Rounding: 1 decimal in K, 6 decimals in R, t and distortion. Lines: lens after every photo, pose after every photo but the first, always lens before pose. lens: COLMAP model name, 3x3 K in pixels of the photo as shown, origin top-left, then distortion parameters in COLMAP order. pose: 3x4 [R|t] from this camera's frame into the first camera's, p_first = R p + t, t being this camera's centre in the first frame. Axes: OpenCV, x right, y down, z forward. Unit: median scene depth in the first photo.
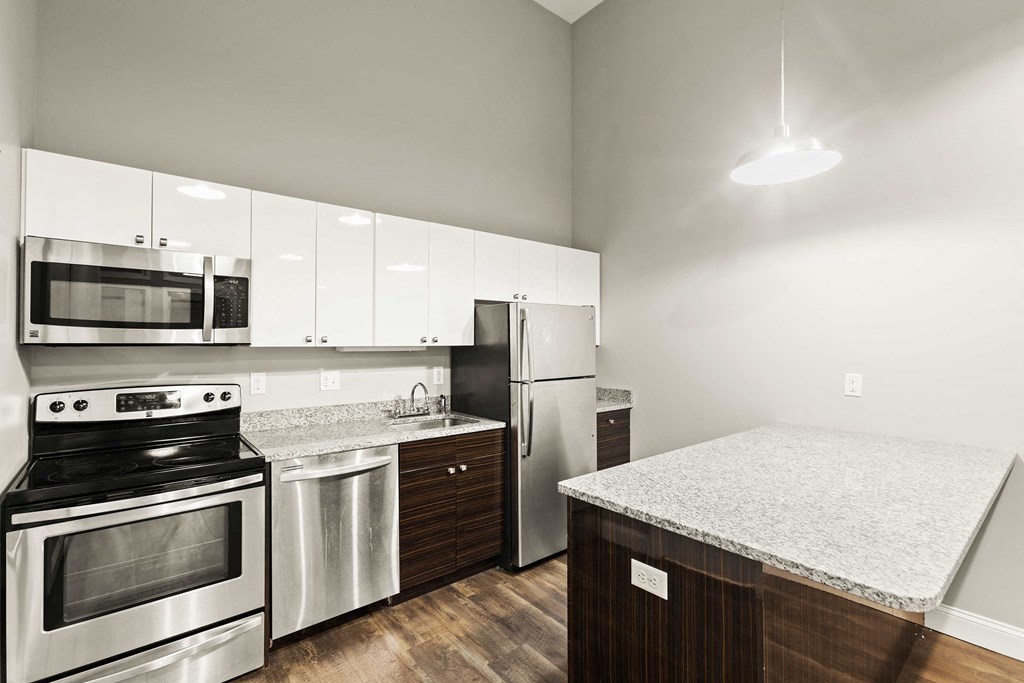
lens RADIAL K [[473.4, 0, 508.5], [0, 473.4, 331.3], [0, 0, 1]] dist [0.002223, 0.001147]
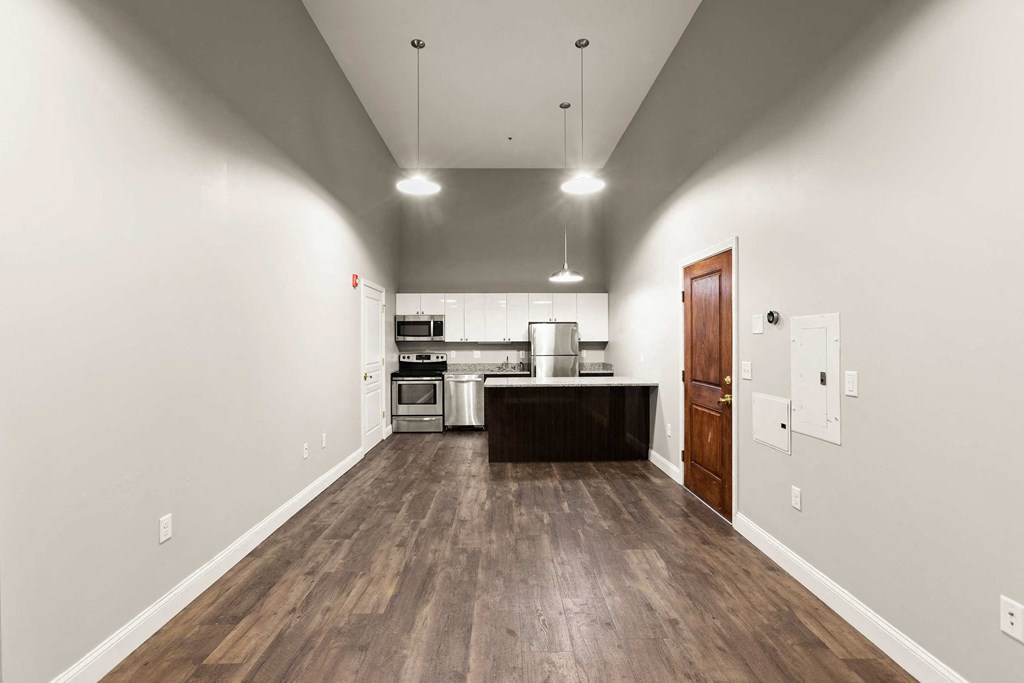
lens RADIAL K [[473.4, 0, 508.5], [0, 473.4, 331.3], [0, 0, 1]] dist [0.002223, 0.001147]
pose [[0.780926, -0.018127, -0.624360, 2.037482], [0.017855, 0.999818, -0.006696, -0.011136], [0.624368, -0.005919, 0.781108, -1.415036]]
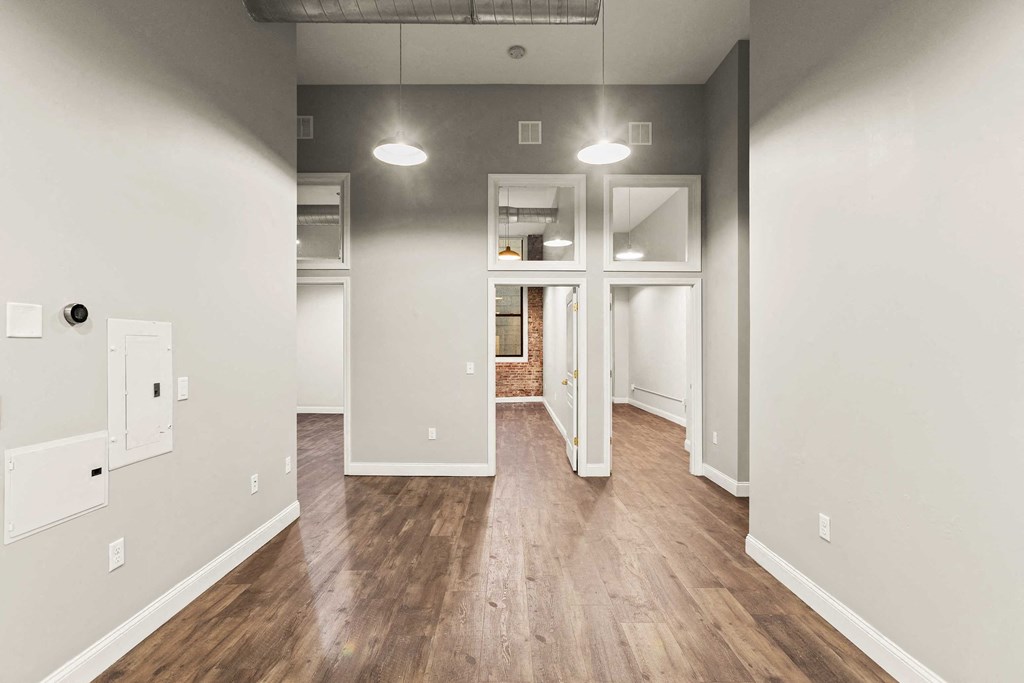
lens RADIAL K [[472.6, 0, 509.6], [0, 472.6, 364.6], [0, 0, 1]] dist [-0.002428, 0.000376]
pose [[-0.776395, -0.024475, 0.629771, 0.553522], [-0.013306, 0.999659, 0.022446, 0.018098], [-0.630106, 0.009047, -0.776456, 0.361575]]
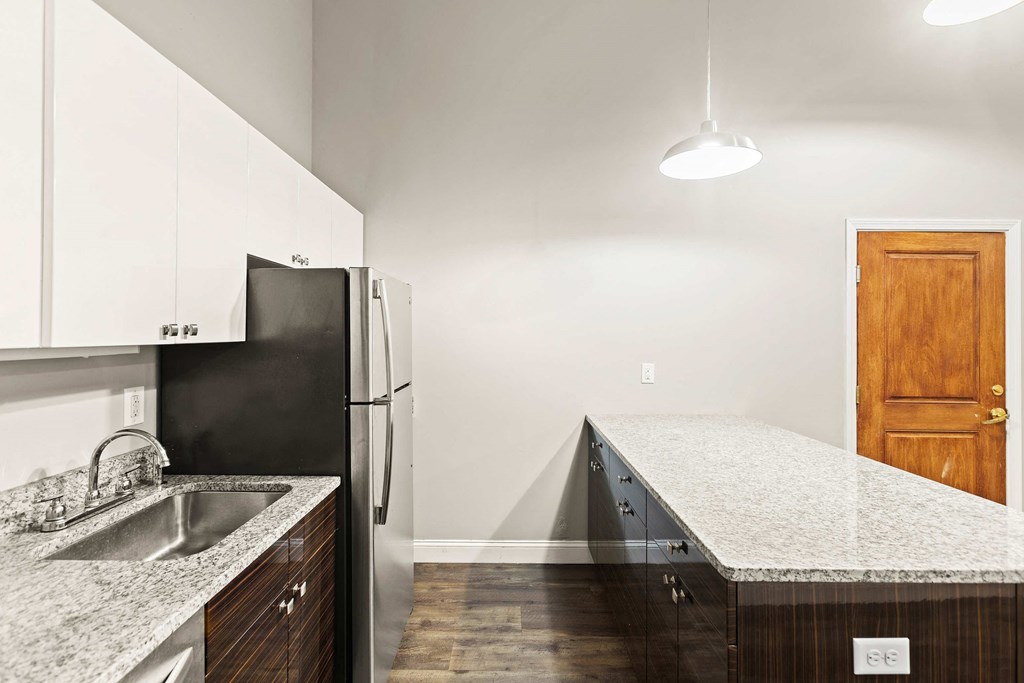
lens RADIAL K [[473.4, 0, 508.5], [0, 473.4, 331.3], [0, 0, 1]] dist [0.002223, 0.001147]
pose [[0.630405, 0.007400, 0.776231, -0.446495], [-0.020399, 0.999767, 0.007036, 0.014159], [-0.775998, -0.020270, 0.630410, 0.679747]]
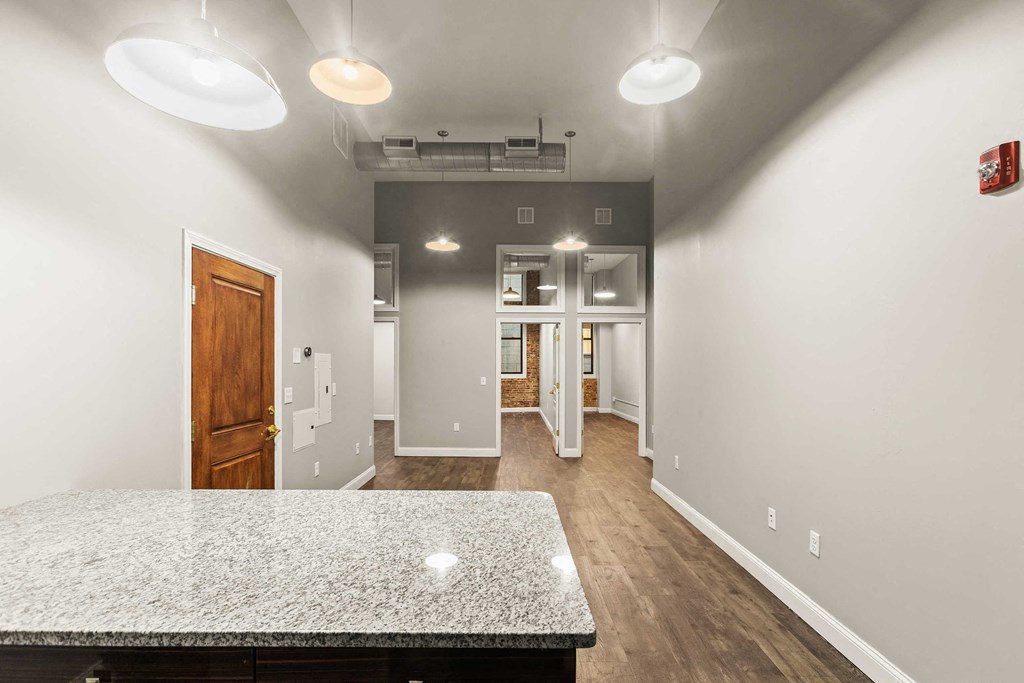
lens RADIAL K [[472.6, 0, 509.6], [0, 472.6, 364.6], [0, 0, 1]] dist [-0.002428, 0.000376]
pose [[-0.773959, -0.002252, 0.633231, -0.129706], [-0.015032, 0.999777, -0.014818, 0.021592], [-0.633057, -0.020987, -0.773821, 1.198749]]
